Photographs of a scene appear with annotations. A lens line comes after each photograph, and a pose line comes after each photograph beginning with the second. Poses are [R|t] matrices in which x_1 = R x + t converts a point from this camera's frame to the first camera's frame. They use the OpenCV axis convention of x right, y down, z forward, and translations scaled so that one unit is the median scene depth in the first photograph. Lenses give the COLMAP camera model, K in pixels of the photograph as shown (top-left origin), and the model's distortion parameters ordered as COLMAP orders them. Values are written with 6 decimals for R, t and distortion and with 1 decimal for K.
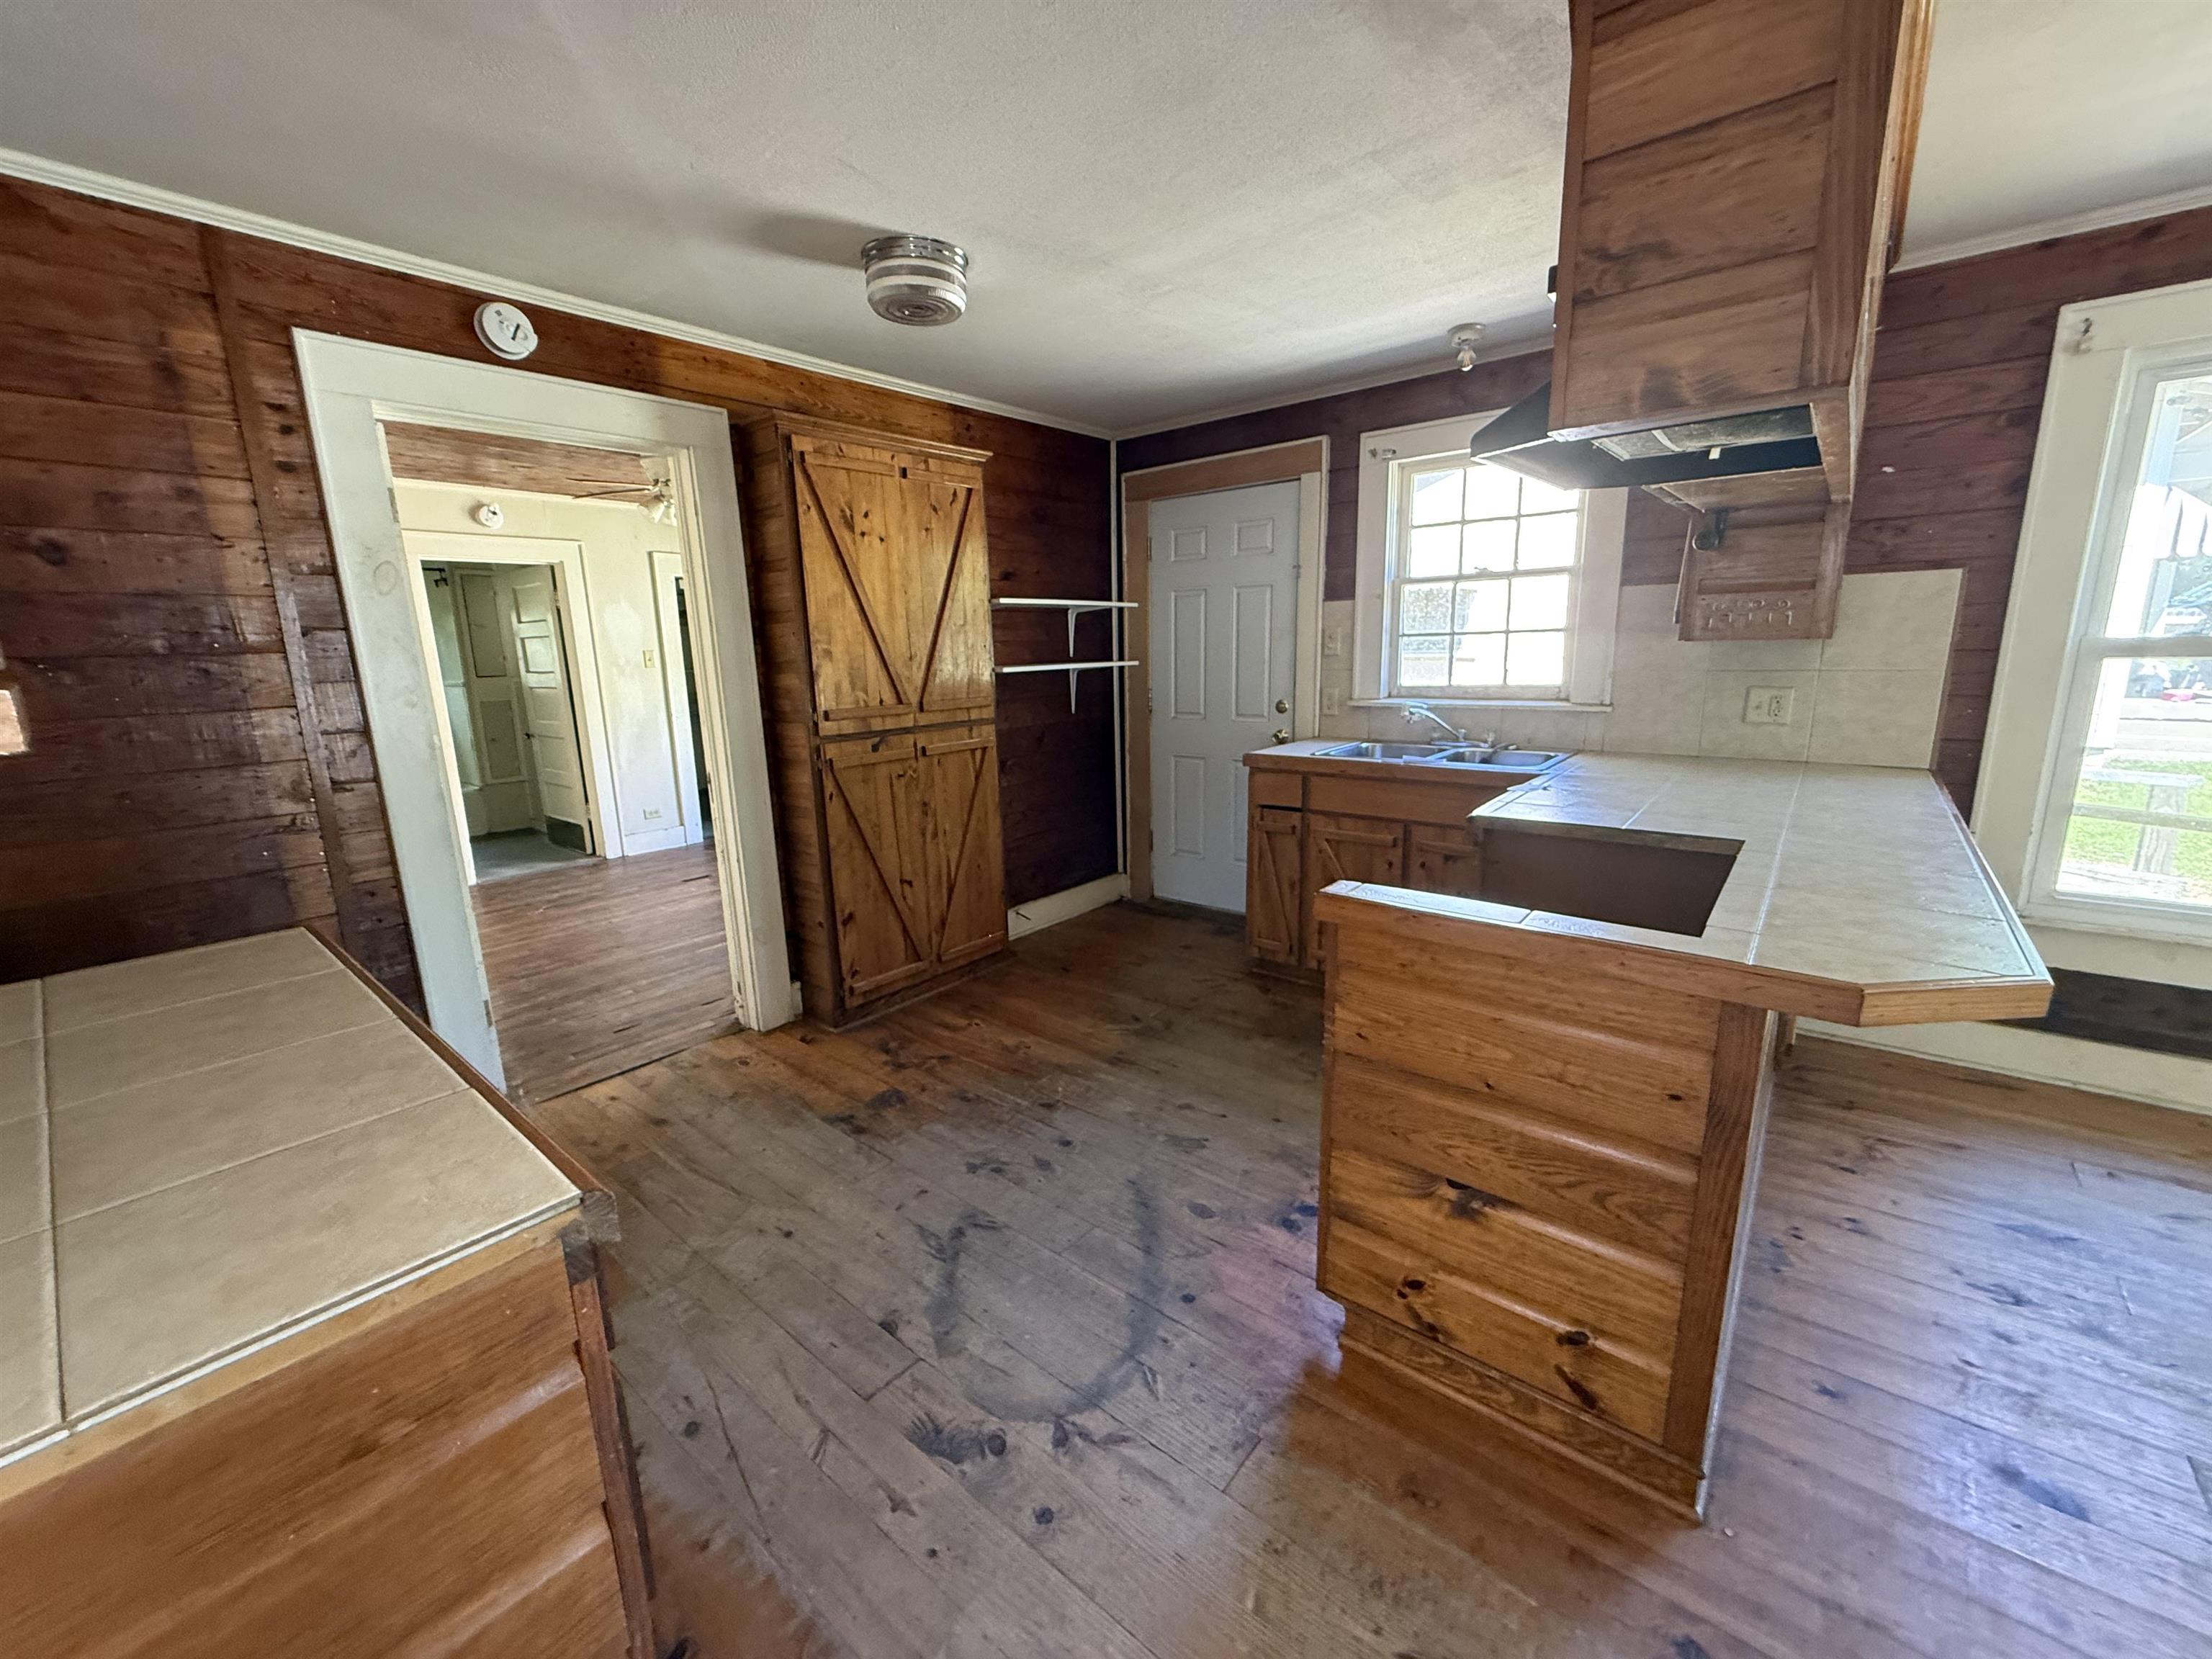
lens RADIAL K [[883.9, 0, 1106.0], [0, 883.9, 829.5], [0, 0, 1]] dist [-0.001504, -0.000420]
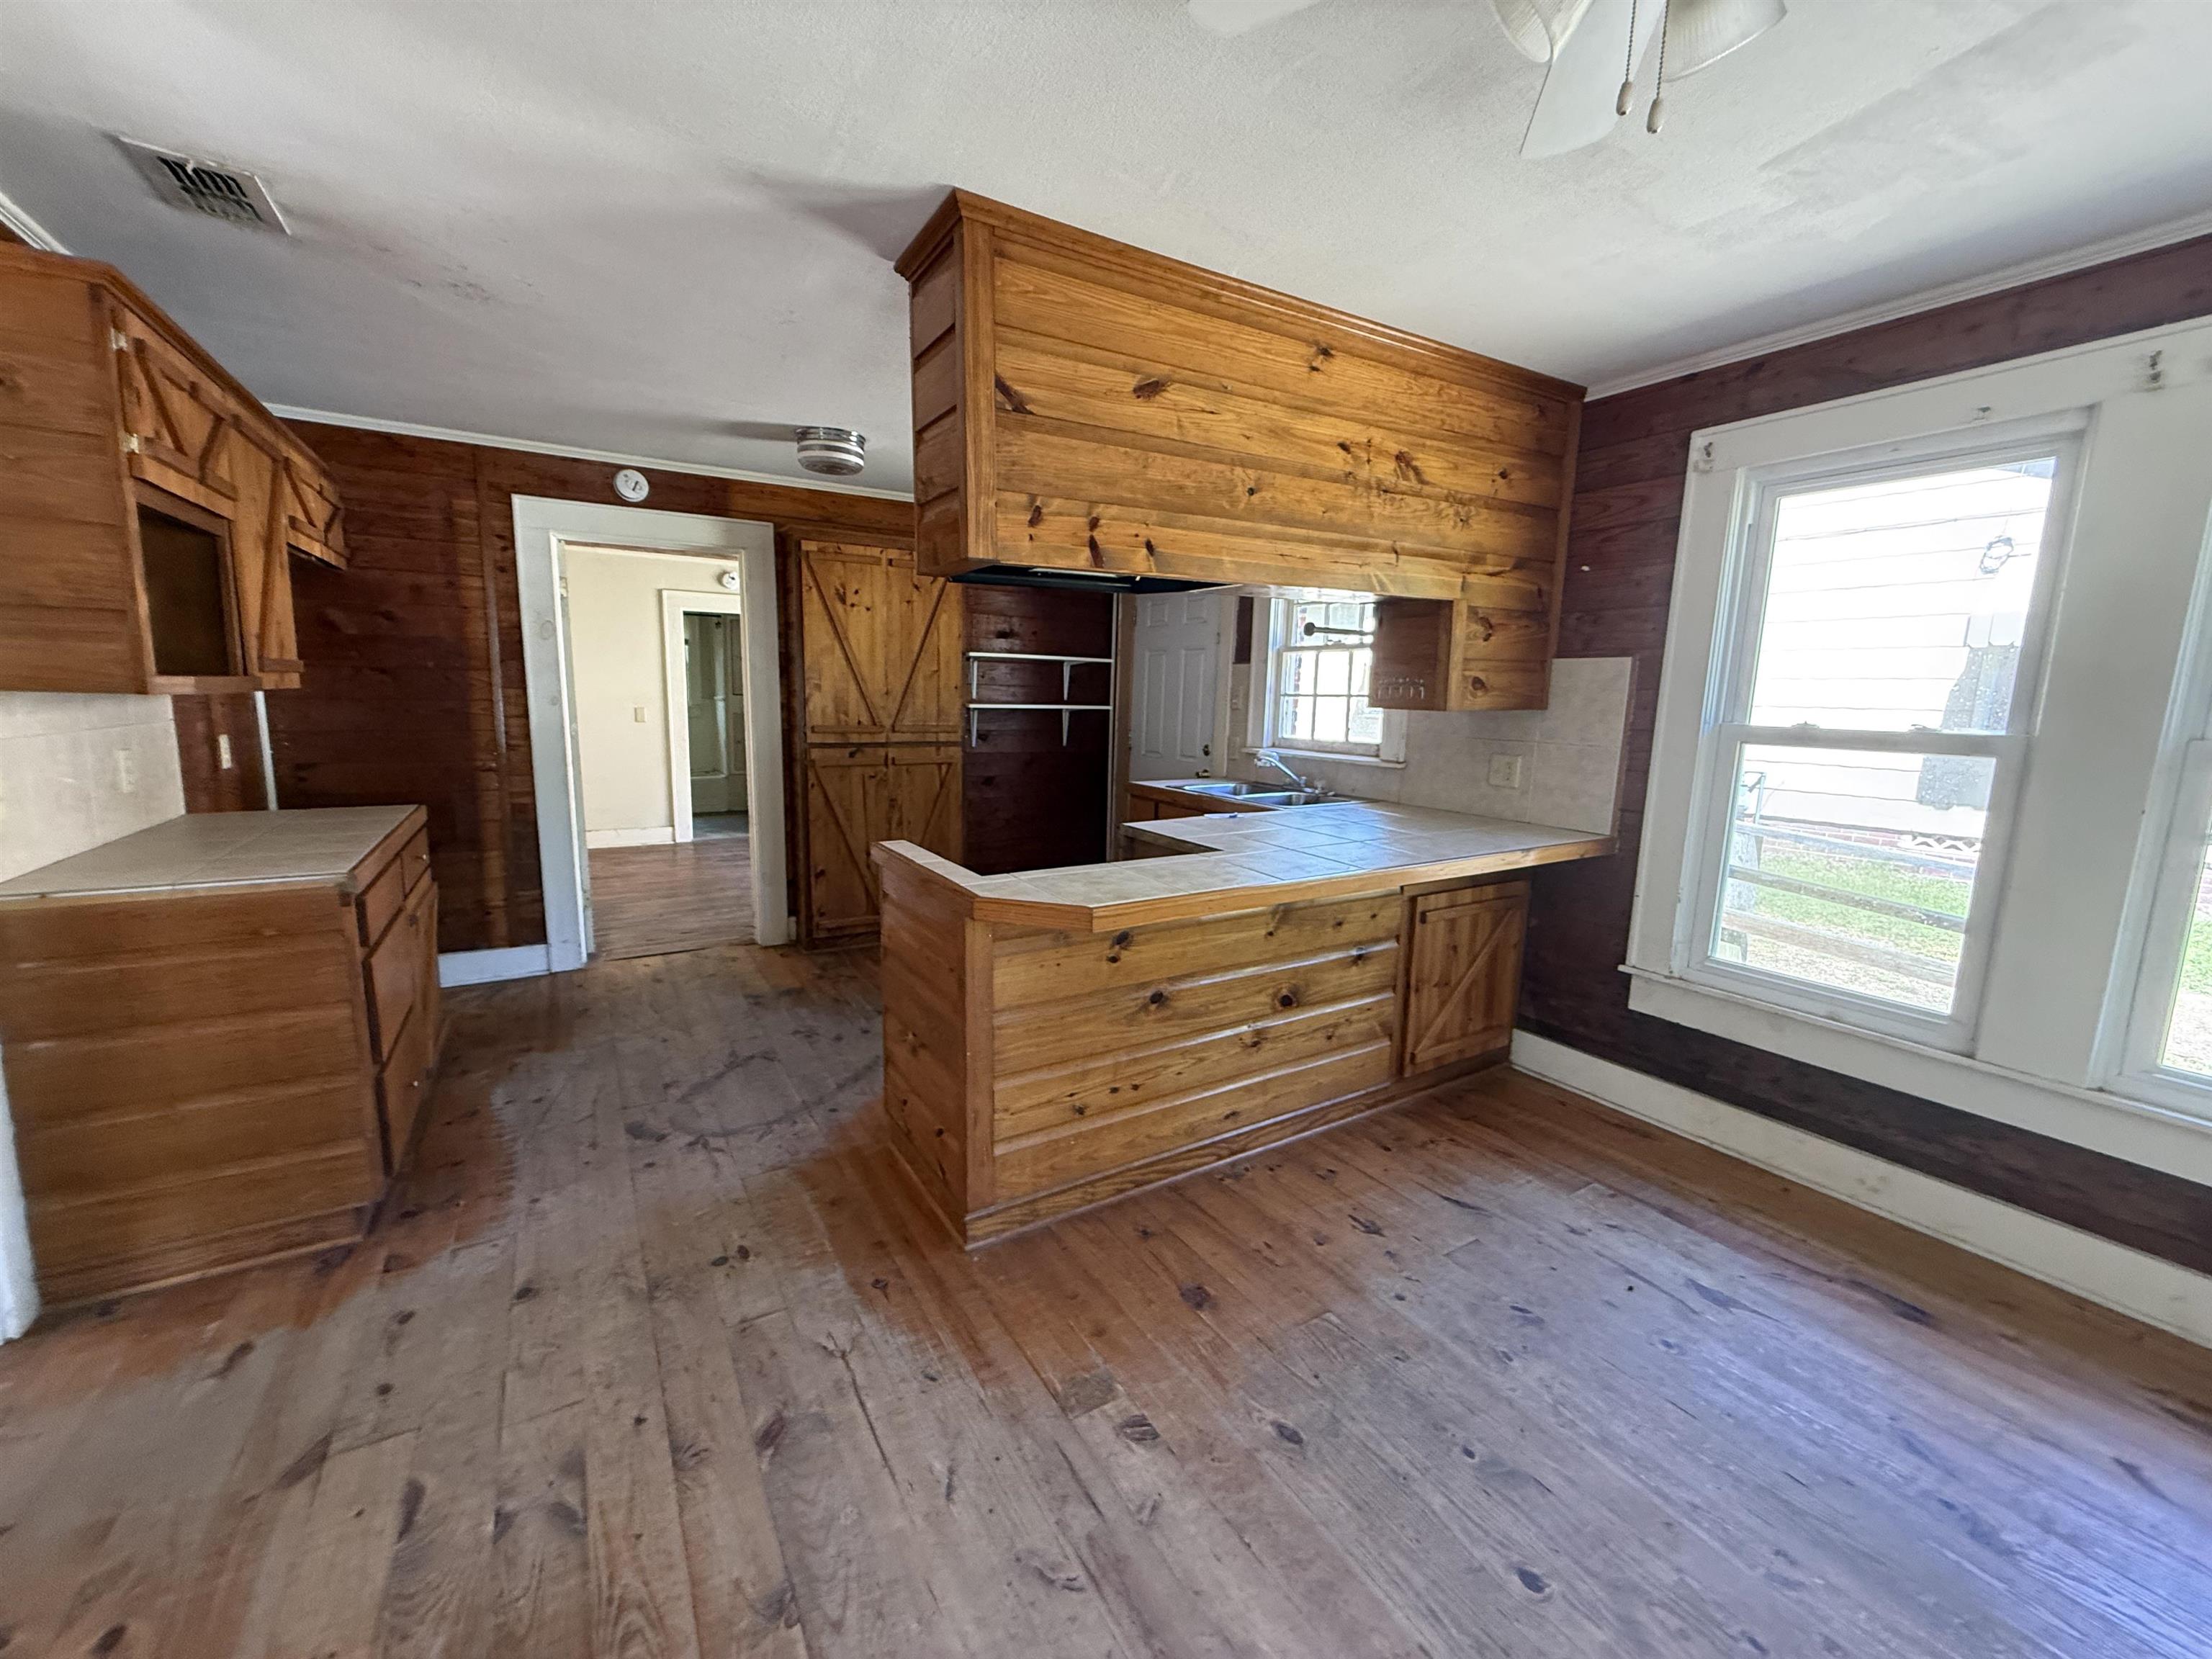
lens RADIAL K [[883.9, 0, 1106.0], [0, 883.9, 829.5], [0, 0, 1]] dist [-0.001504, -0.000420]
pose [[0.945126, 0.096833, -0.312025, 0.576801], [-0.112640, 0.993088, -0.032994, 0.026529], [0.306674, 0.066330, 0.949501, -0.203738]]
